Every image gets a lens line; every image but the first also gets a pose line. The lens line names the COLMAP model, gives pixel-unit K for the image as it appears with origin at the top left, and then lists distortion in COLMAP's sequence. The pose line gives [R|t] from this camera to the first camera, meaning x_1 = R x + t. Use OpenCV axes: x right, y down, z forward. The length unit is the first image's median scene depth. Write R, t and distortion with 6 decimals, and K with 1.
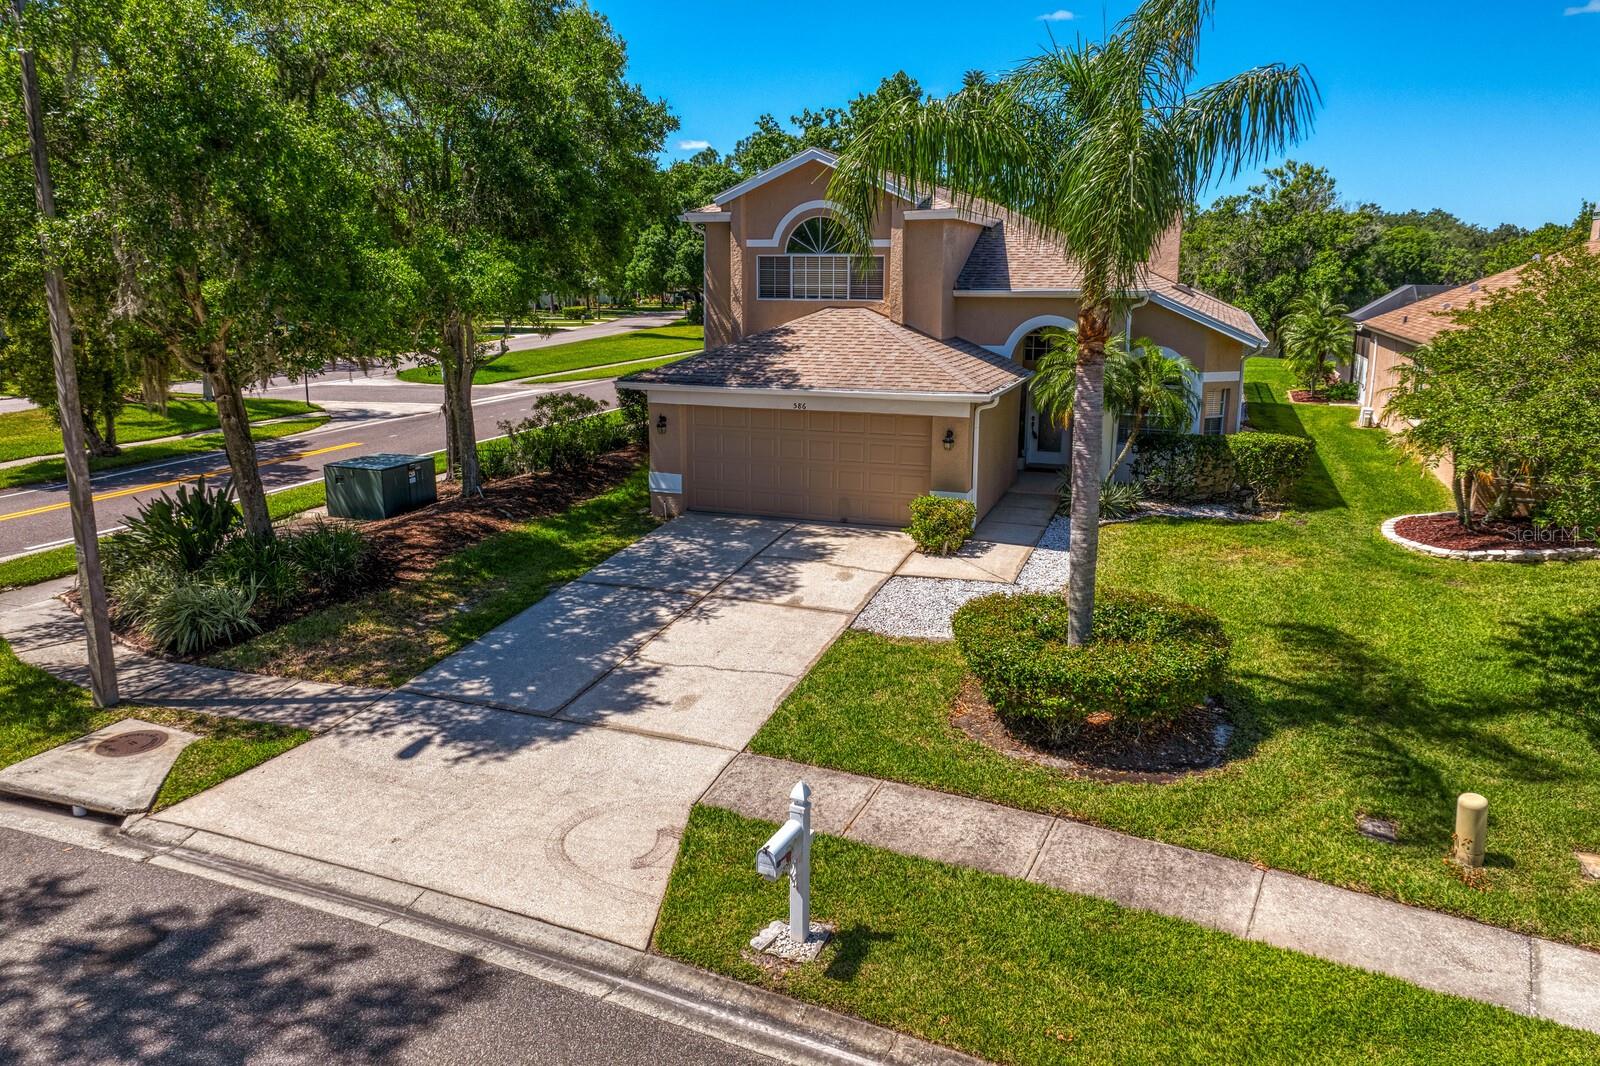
lens RADIAL K [[1119.2, 0, 800.0], [0, 1119.2, 533.0], [0, 0, 1]] dist [-0.041000, 0.001938]
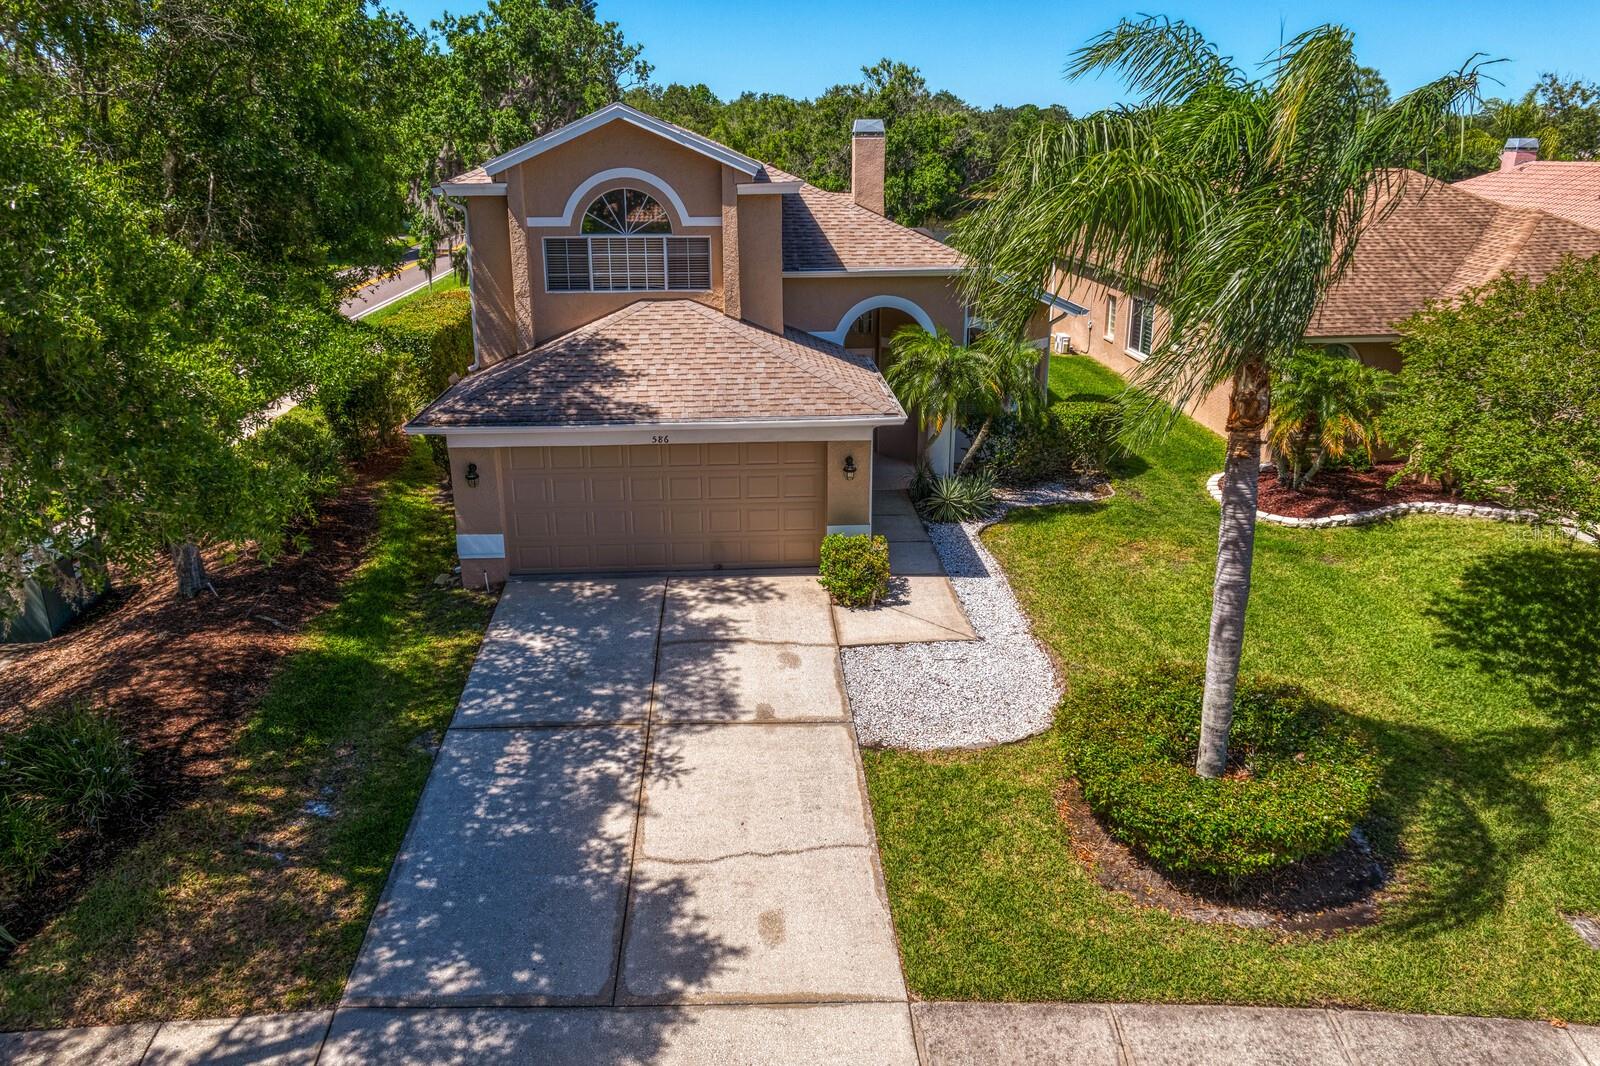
lens RADIAL K [[1119.2, 0, 800.0], [0, 1119.2, 533.0], [0, 0, 1]] dist [-0.041000, 0.001938]
pose [[0.914349, -0.136201, 0.381334, -0.236849], [0.095107, 0.987625, 0.124705, -0.144897], [-0.393599, -0.077756, 0.915988, 0.223837]]
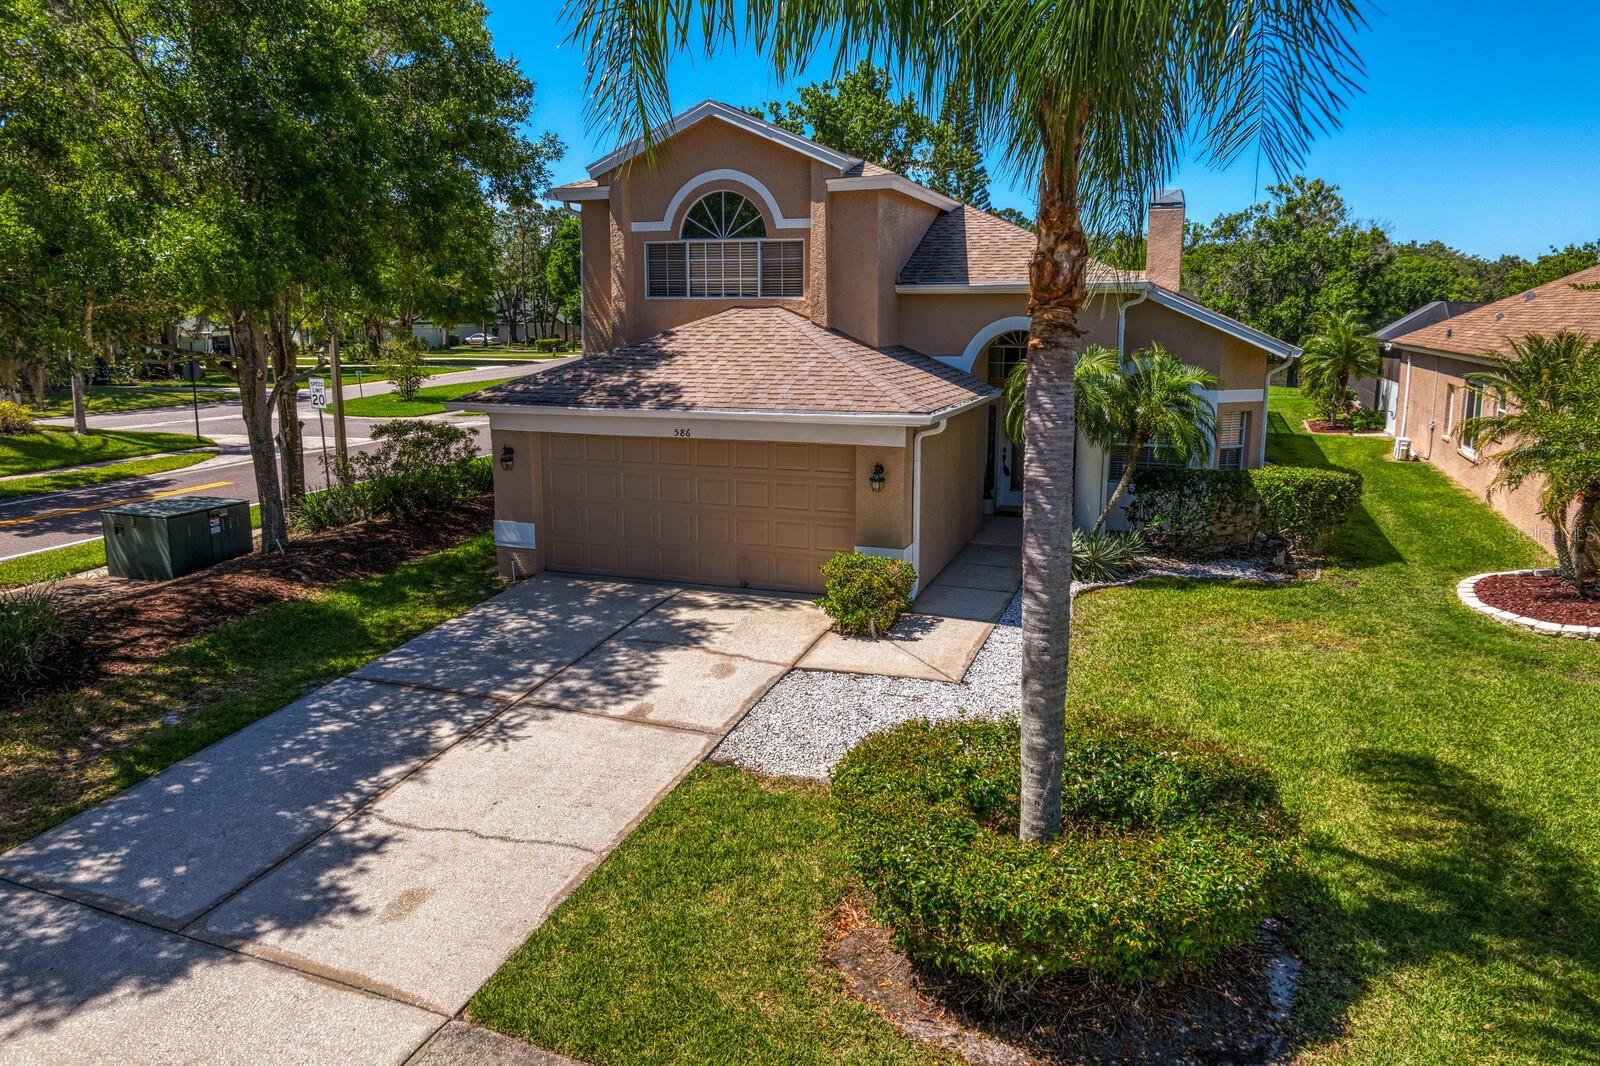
lens RADIAL K [[1119.2, 0, 800.0], [0, 1119.2, 533.0], [0, 0, 1]] dist [-0.041000, 0.001938]
pose [[0.999997, -0.002127, 0.001273, 0.080955], [0.002167, 0.999466, -0.032598, -0.023062], [-0.001203, 0.032601, 0.999468, 0.266471]]
